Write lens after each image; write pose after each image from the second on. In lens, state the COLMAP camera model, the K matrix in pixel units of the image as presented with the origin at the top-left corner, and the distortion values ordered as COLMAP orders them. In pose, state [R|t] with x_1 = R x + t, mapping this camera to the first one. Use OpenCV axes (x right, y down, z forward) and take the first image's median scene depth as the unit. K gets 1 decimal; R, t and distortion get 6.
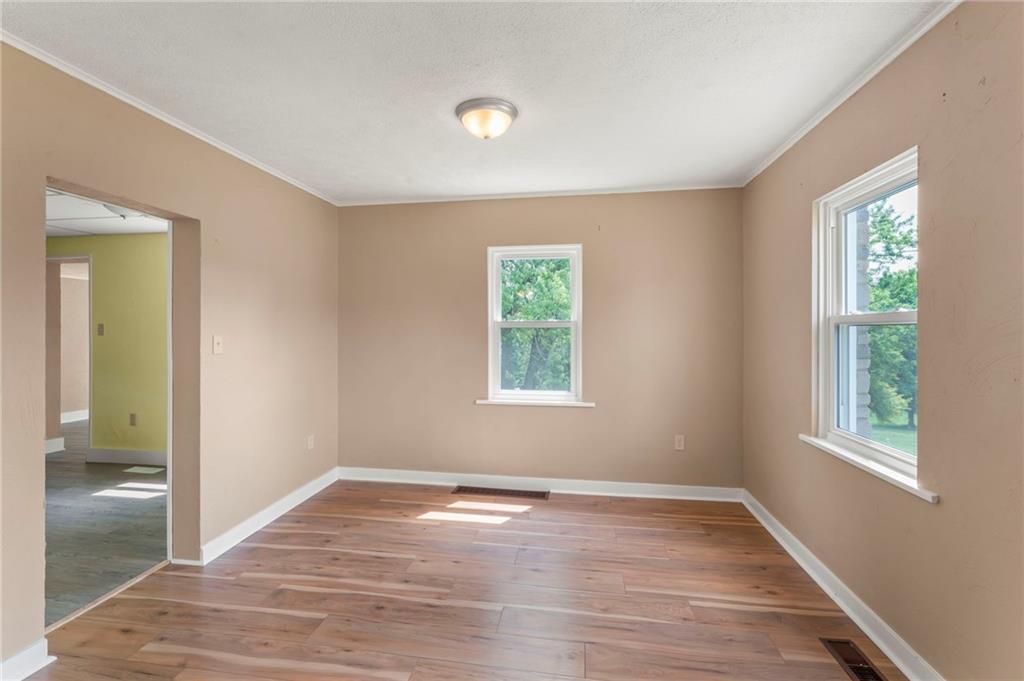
lens RADIAL K [[459.2, 0, 510.6], [0, 459.2, 330.6], [0, 0, 1]] dist [-0.001502, -0.000285]
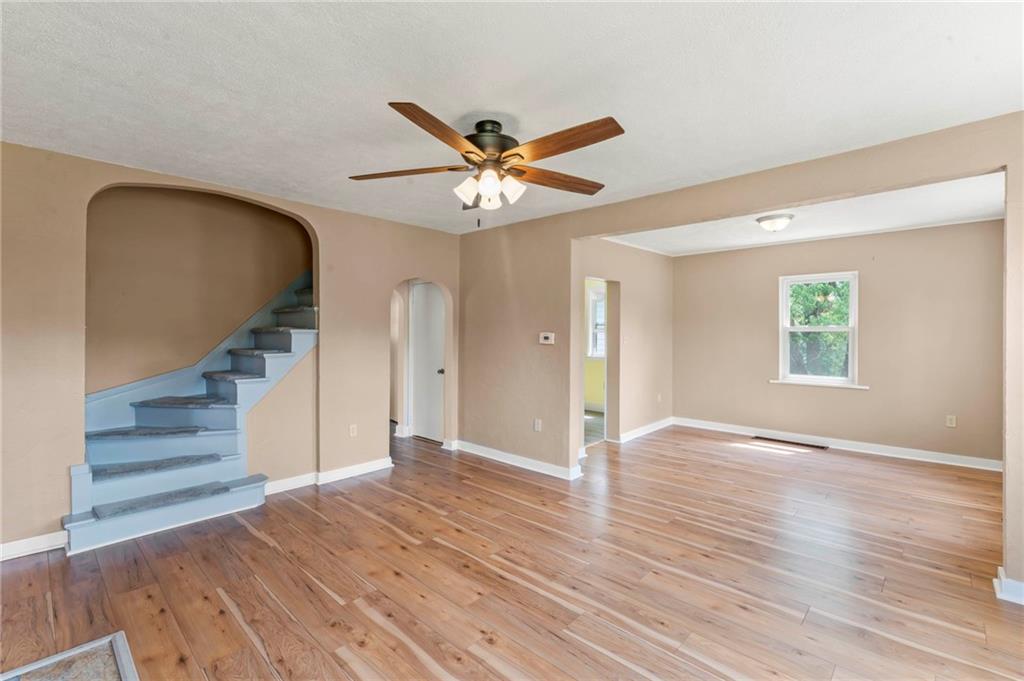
lens RADIAL K [[454.9, 0, 507.9], [0, 454.9, 333.4], [0, 0, 1]] dist [0.000117, -0.000369]
pose [[0.820238, 0.003245, -0.572013, 0.074836], [0.000634, 0.999978, 0.006581, -0.010408], [0.572022, -0.005761, 0.820218, -0.720286]]
